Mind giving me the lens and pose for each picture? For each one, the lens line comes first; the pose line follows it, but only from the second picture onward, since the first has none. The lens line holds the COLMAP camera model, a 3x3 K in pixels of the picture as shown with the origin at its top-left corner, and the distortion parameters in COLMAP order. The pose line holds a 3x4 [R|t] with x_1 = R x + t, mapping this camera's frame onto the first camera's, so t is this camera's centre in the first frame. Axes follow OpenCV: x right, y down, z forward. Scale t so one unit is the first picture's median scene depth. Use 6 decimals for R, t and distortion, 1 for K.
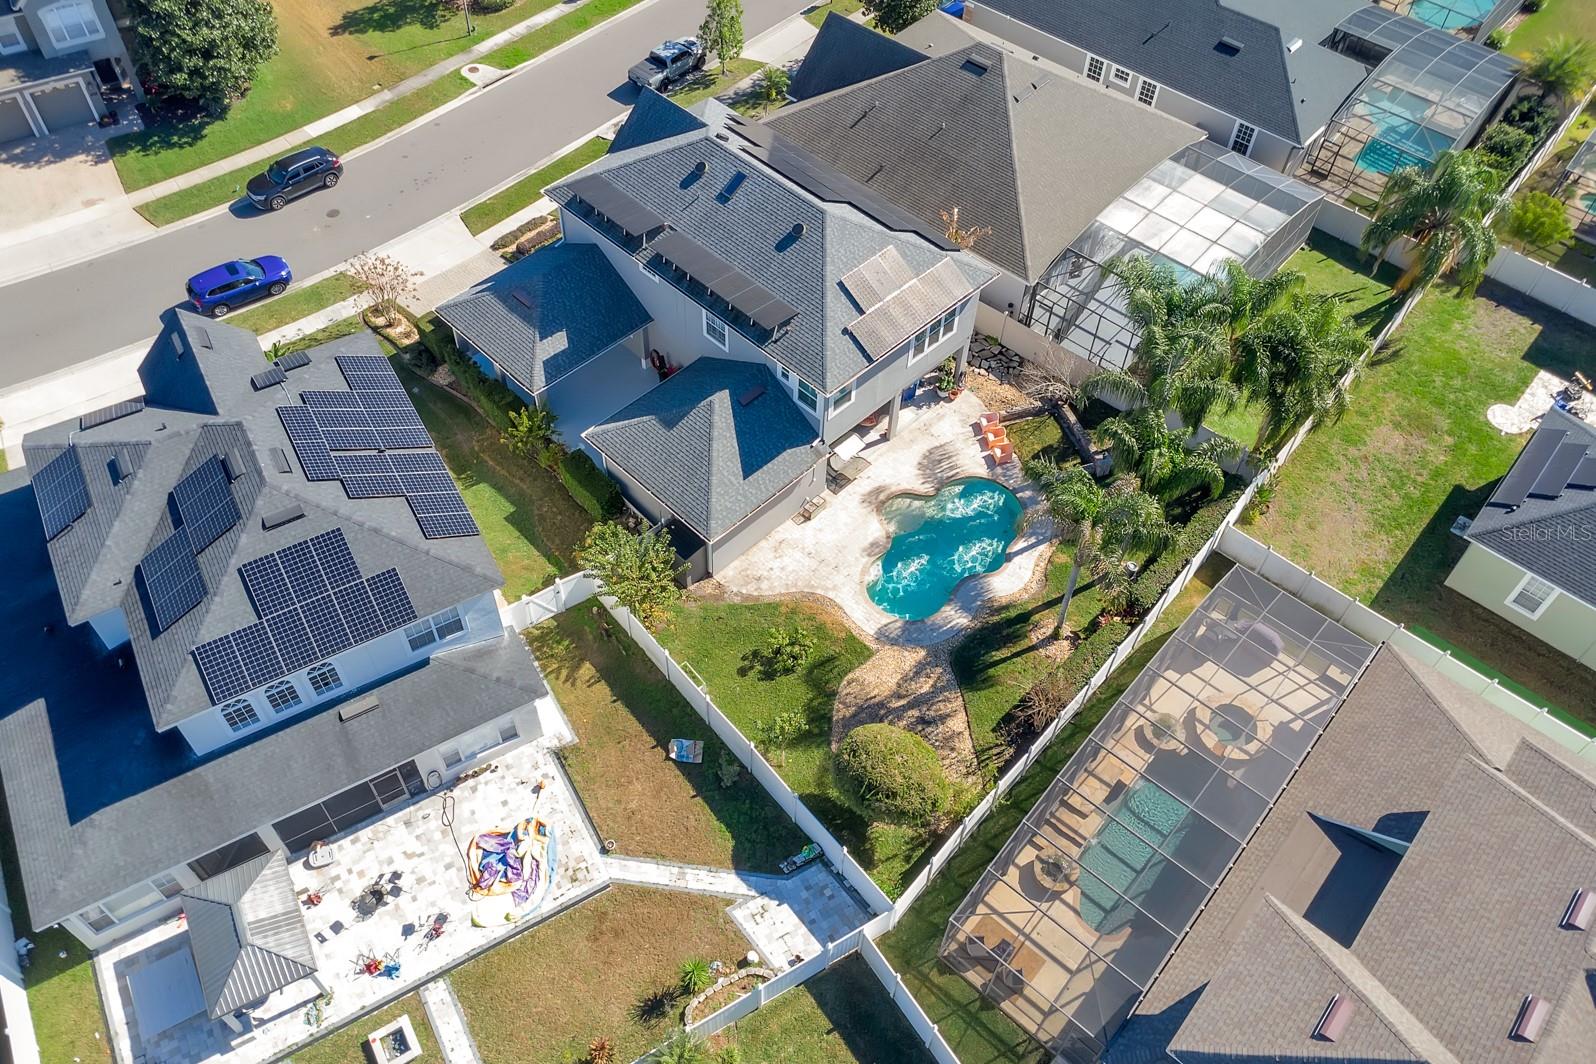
lens RADIAL K [[1096.0, 0, 779.5], [0, 1096.0, 535.9], [0, 0, 1]] dist [-0.001362, 0.000353]
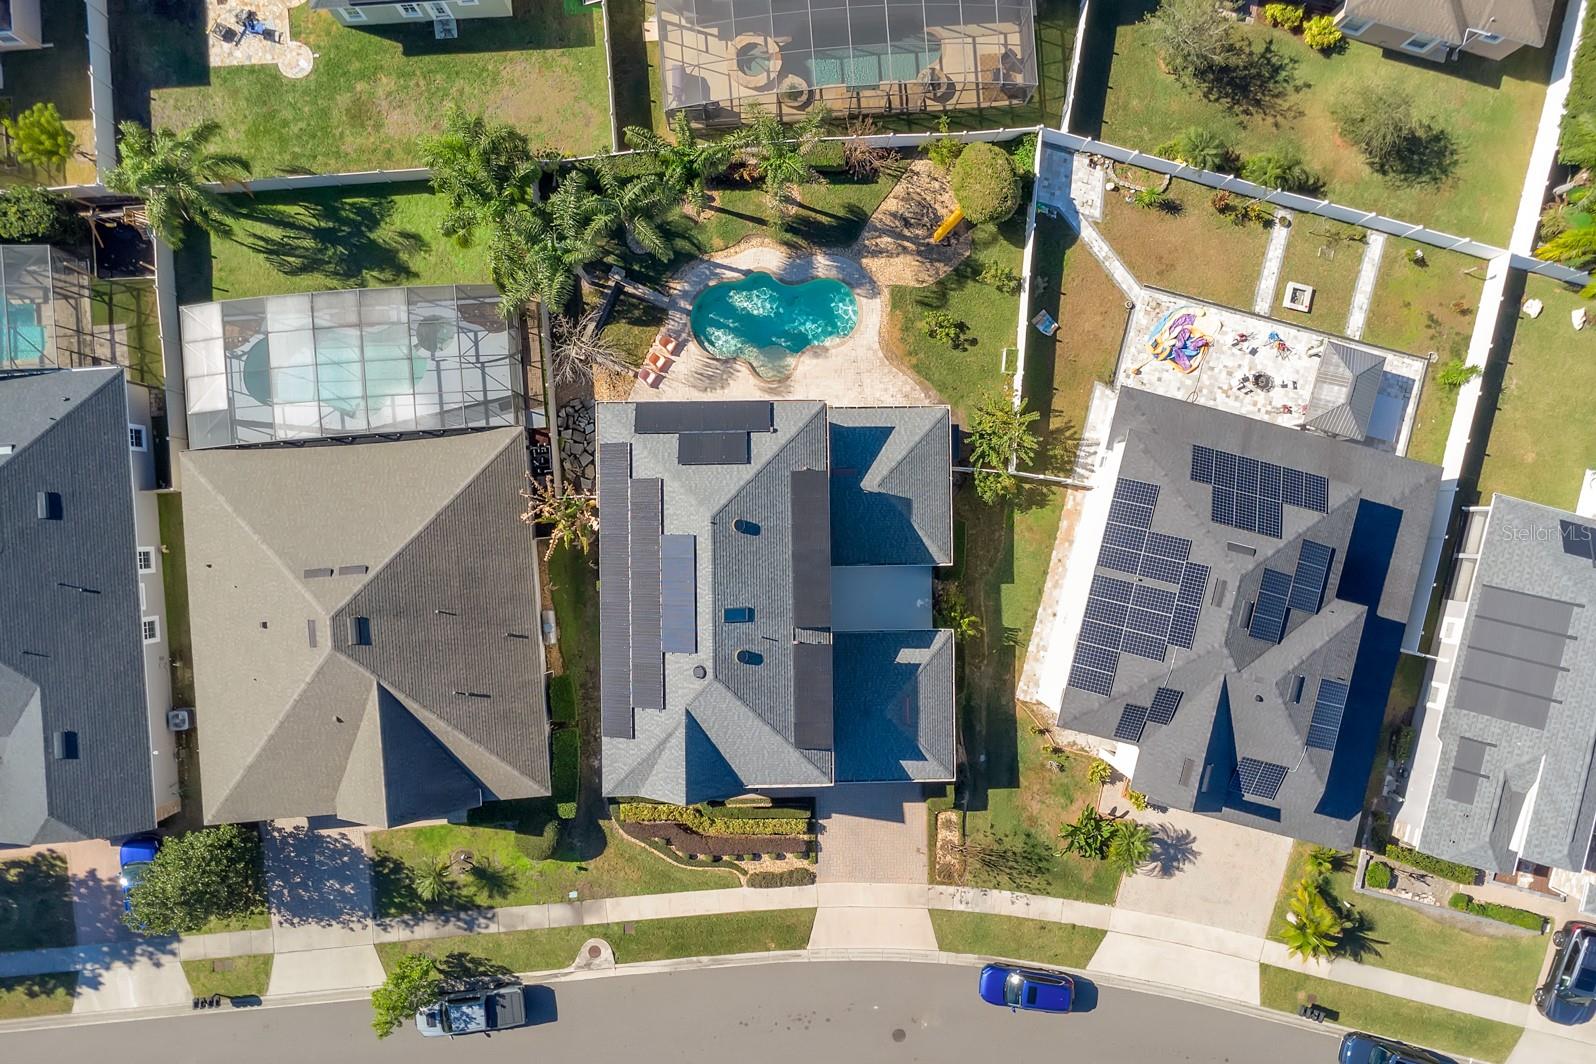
lens RADIAL K [[1096.0, 0, 779.5], [0, 1096.0, 535.9], [0, 0, 1]] dist [-0.001362, 0.000353]
pose [[-0.719095, -0.693906, -0.037381, 0.023782], [0.545587, -0.597072, 0.588081, -0.960402], [-0.430392, 0.402492, 0.807937, 0.107899]]
